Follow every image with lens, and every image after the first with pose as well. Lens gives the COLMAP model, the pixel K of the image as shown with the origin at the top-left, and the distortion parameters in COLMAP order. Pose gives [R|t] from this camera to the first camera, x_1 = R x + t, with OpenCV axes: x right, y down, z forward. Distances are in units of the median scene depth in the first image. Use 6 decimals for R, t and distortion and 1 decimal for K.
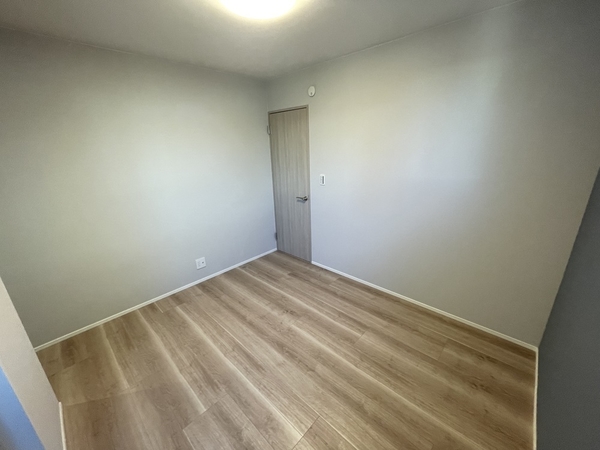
lens RADIAL K [[243.0, 0, 300.0], [0, 243.0, 225.0], [0, 0, 1]] dist [0.000208, 0.000099]
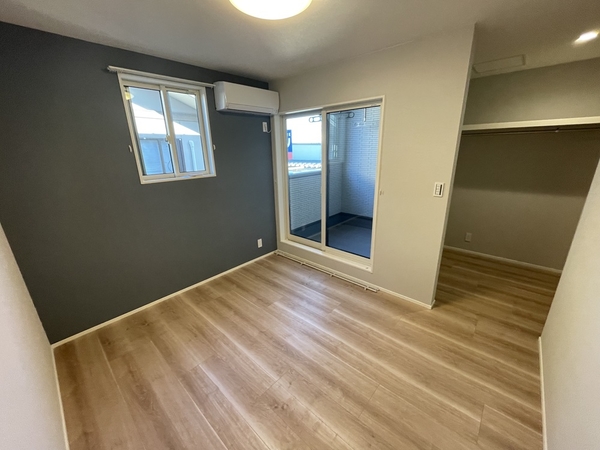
lens RADIAL K [[243.0, 0, 300.0], [0, 243.0, 225.0], [0, 0, 1]] dist [0.000208, 0.000099]
pose [[-0.998345, 0.057348, -0.004177, -0.149489], [0.044198, 0.811825, 0.582226, -0.481795], [0.036781, 0.581078, -0.813016, 1.509277]]
